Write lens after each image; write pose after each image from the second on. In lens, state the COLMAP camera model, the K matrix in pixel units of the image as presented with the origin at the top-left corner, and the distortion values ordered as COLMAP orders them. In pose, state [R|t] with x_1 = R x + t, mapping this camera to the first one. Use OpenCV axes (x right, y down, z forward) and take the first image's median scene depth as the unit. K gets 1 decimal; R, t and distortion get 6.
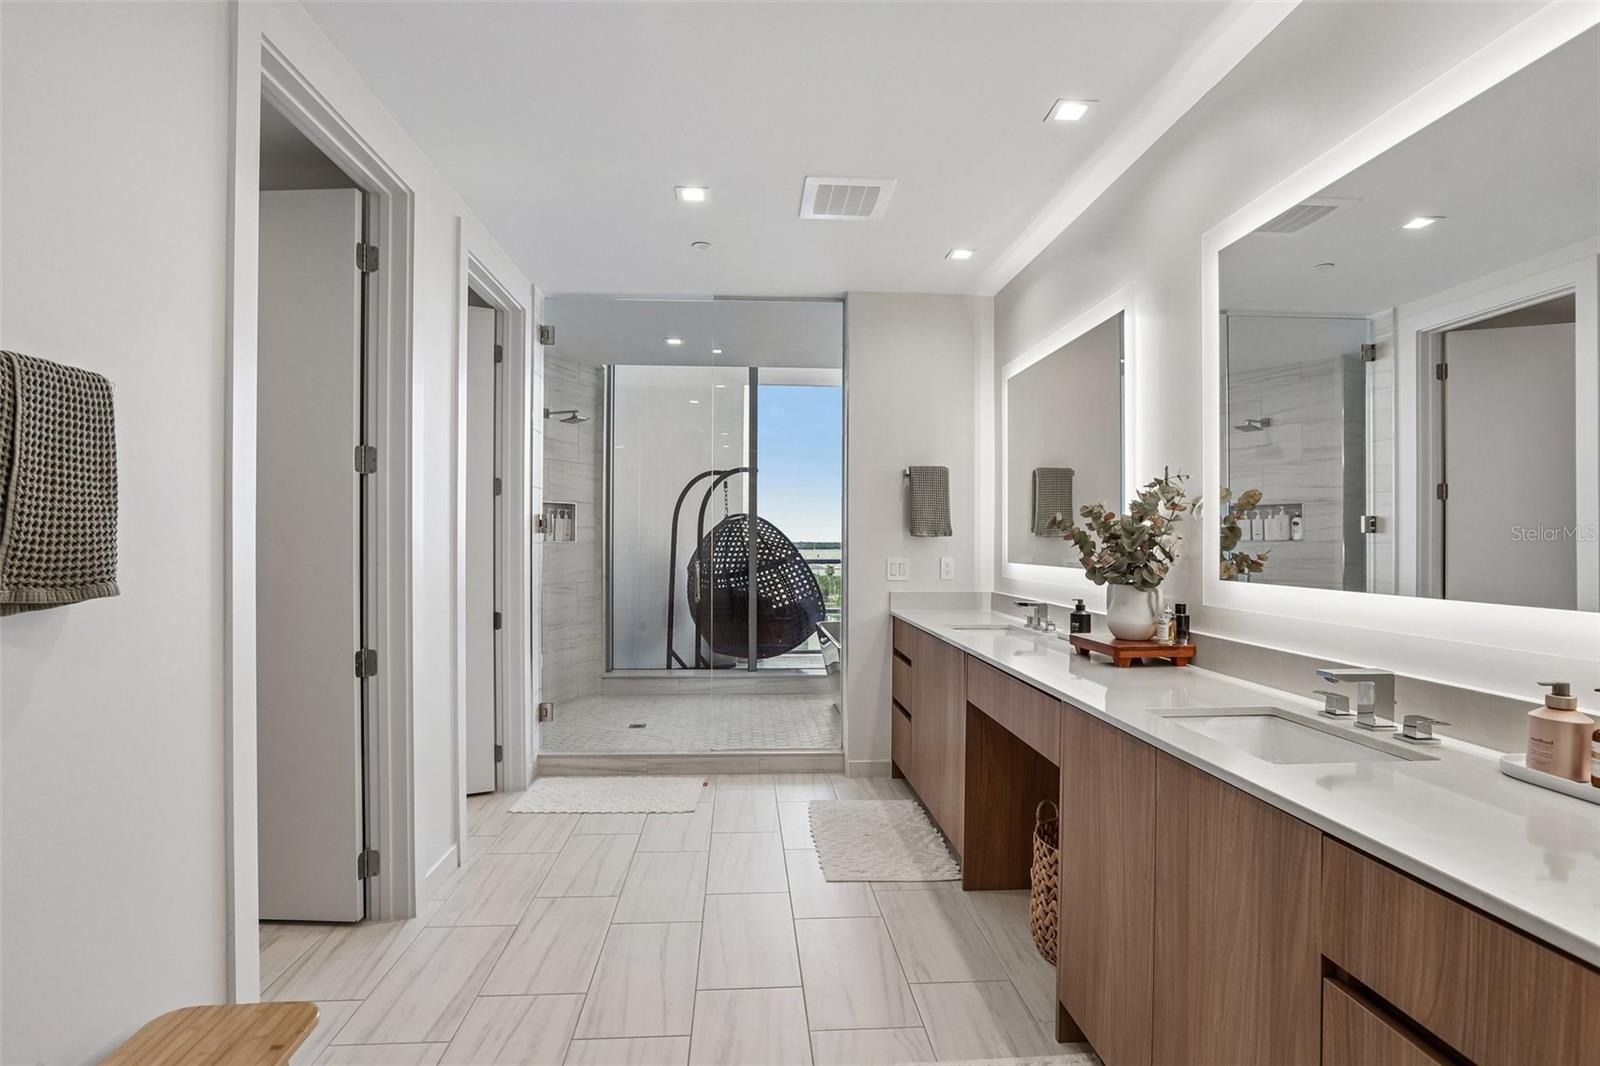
lens RADIAL K [[778.7, 0, 800.0], [0, 778.7, 533.0], [0, 0, 1]] dist [-0.034035, 0.010352]
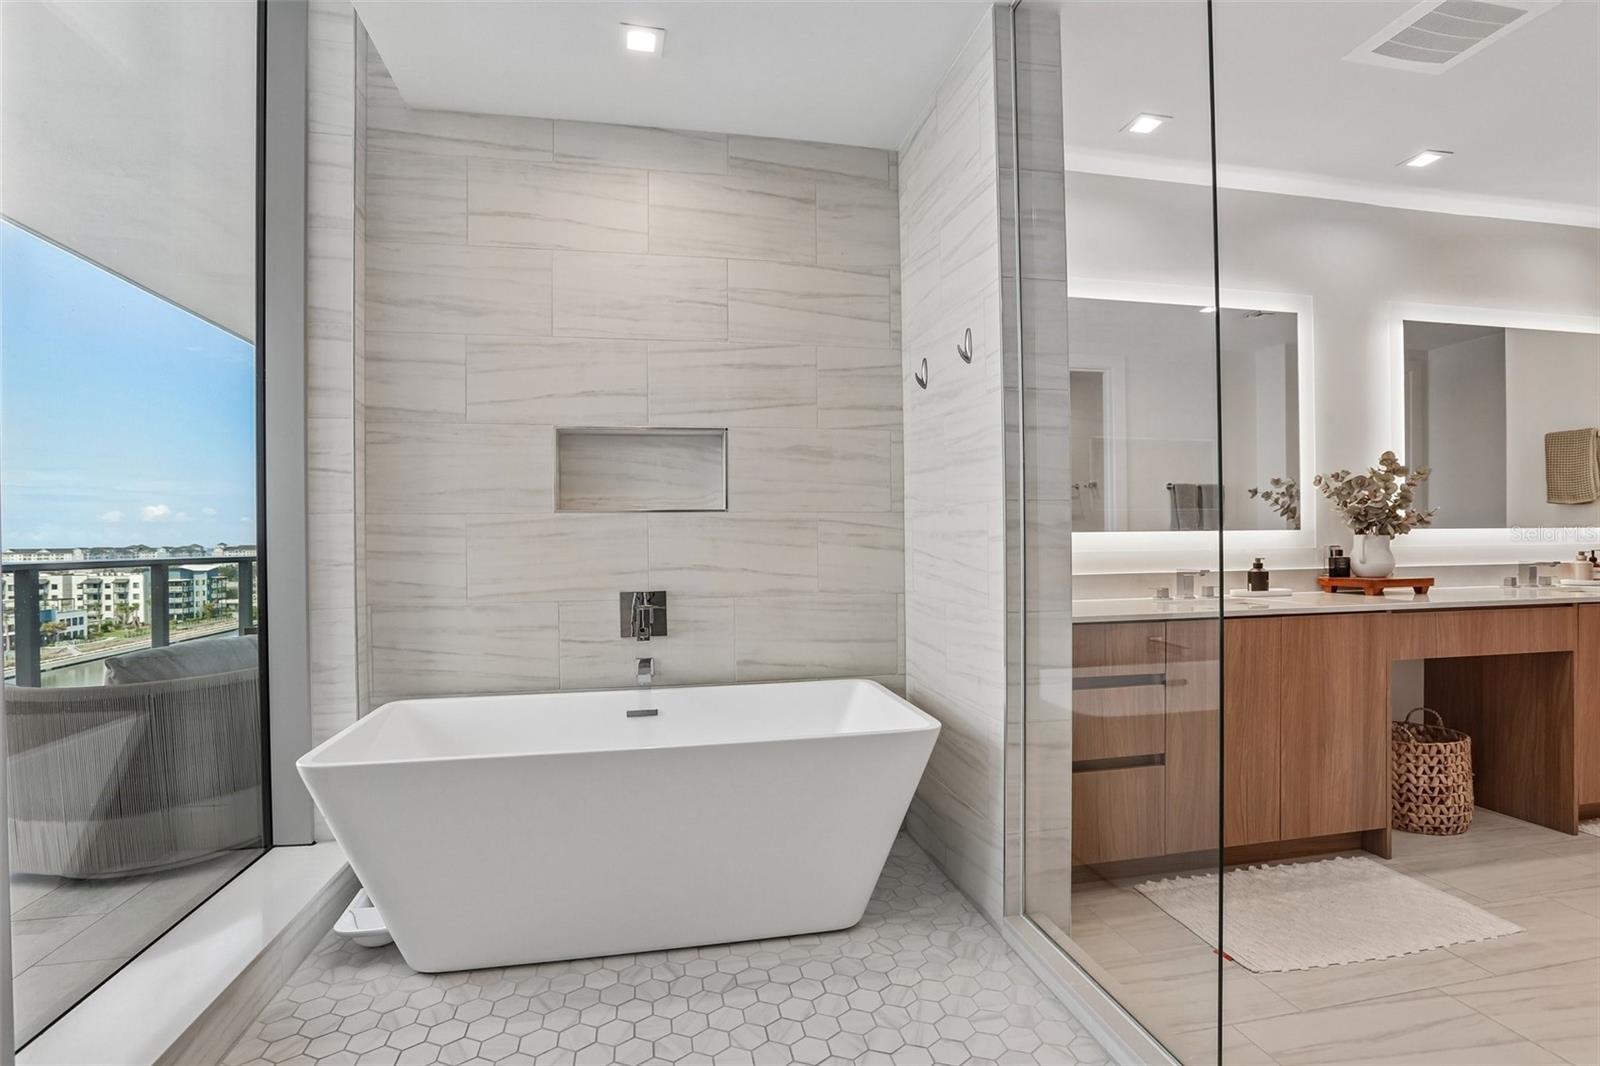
lens RADIAL K [[732.4, 0, 795.0], [0, 732.4, 542.1], [0, 0, 1]] dist [-0.029233, 0.001256]
pose [[-0.103455, -0.002860, 0.994630, -0.592538], [-0.002881, 0.999993, 0.002576, 0.063781], [-0.994630, -0.002599, -0.103463, 1.811085]]
